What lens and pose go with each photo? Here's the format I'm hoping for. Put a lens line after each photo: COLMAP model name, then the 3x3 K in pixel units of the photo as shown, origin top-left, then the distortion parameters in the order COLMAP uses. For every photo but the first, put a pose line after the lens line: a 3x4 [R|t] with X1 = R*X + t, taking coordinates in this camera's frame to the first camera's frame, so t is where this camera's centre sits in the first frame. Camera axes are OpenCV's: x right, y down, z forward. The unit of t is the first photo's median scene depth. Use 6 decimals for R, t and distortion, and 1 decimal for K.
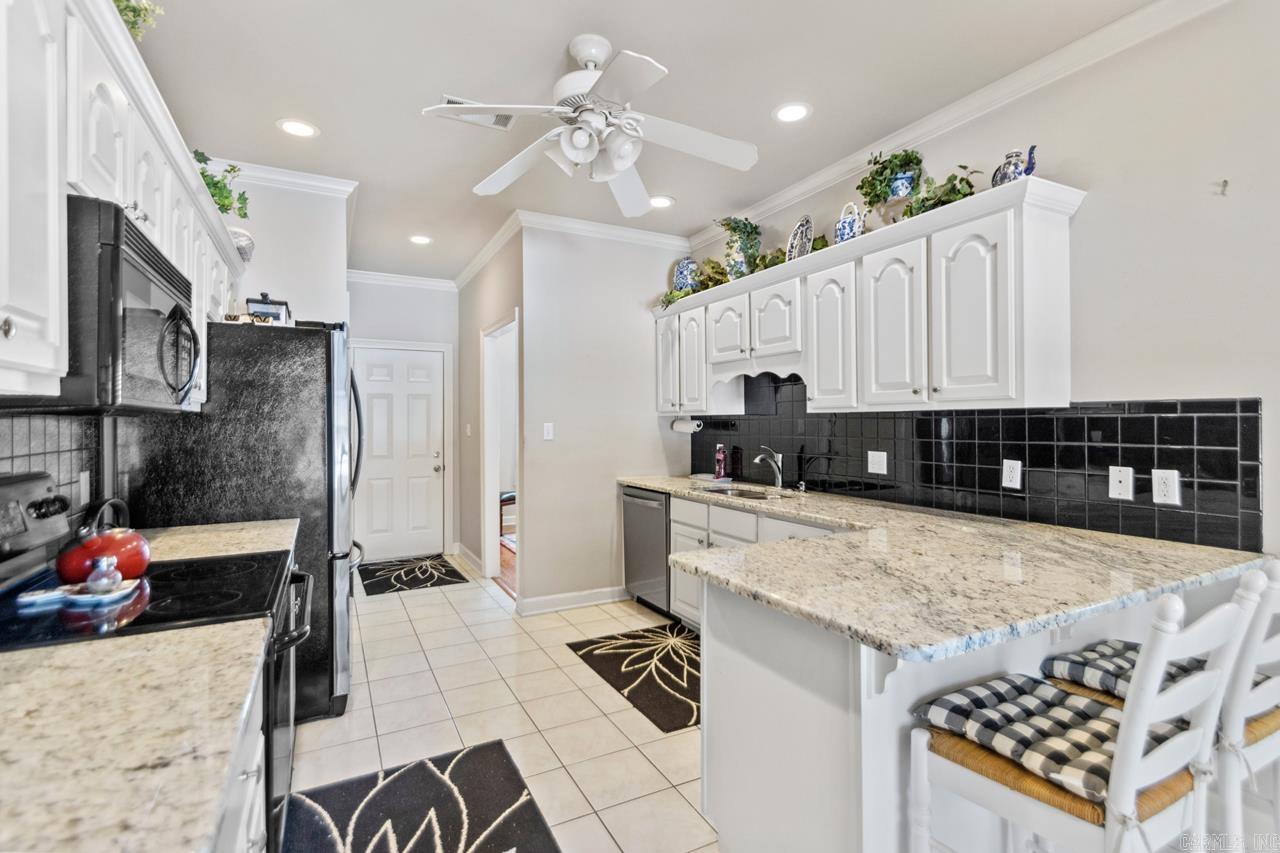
lens RADIAL K [[603.8, 0, 642.5], [0, 603.8, 427.2], [0, 0, 1]] dist [0.007382, -0.007158]
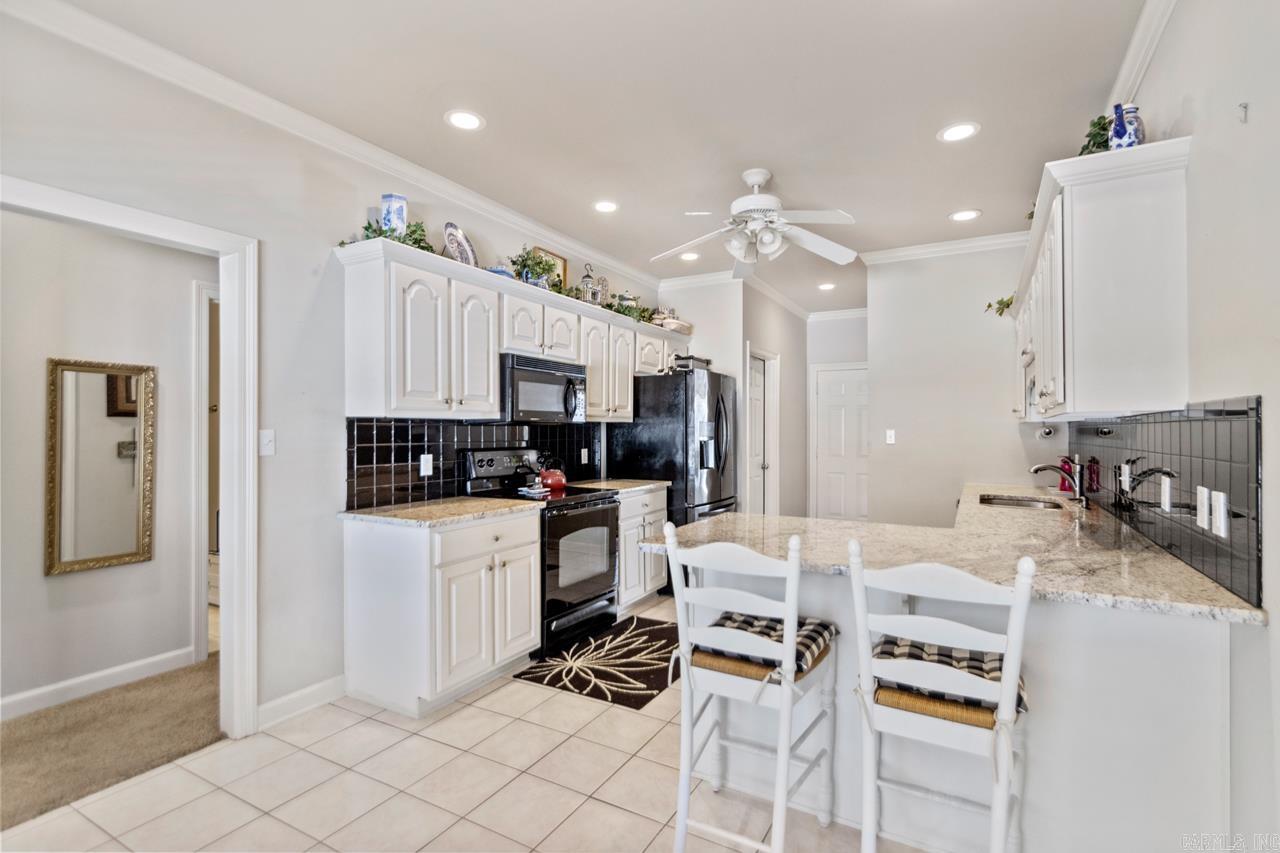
lens RADIAL K [[603.8, 0, 640.5], [0, 603.8, 423.3], [0, 0, 1]] dist [0.007382, -0.007158]
pose [[-0.544623, 0.007753, 0.838645, -0.839675], [-0.000994, 0.999951, -0.009890, -0.008230], [-0.838681, -0.006220, -0.544588, 1.518361]]
